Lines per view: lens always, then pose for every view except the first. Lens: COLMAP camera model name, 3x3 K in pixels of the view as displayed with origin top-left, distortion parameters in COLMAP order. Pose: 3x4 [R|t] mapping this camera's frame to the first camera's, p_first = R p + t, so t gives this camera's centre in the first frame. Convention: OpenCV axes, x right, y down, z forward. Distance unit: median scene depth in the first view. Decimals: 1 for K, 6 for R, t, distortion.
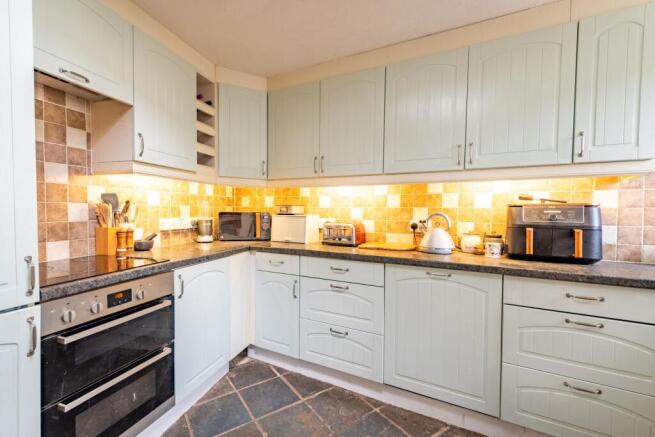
lens RADIAL K [[294.4, 0, 327.5], [0, 294.4, 212.1], [0, 0, 1]] dist [-0.000534, -0.000628]
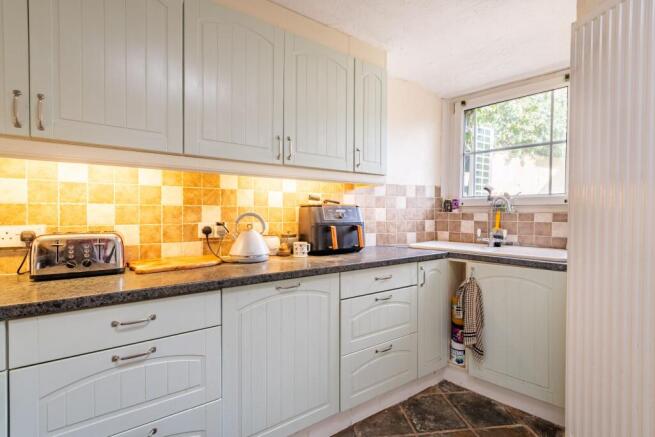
lens RADIAL K [[294.4, 0, 327.5], [0, 294.4, 212.1], [0, 0, 1]] dist [-0.000534, -0.000628]
pose [[0.450983, -0.009417, 0.892483, -0.275443], [-0.000557, 0.999941, 0.010832, -0.008546], [-0.892532, -0.005382, 0.450952, 0.451772]]
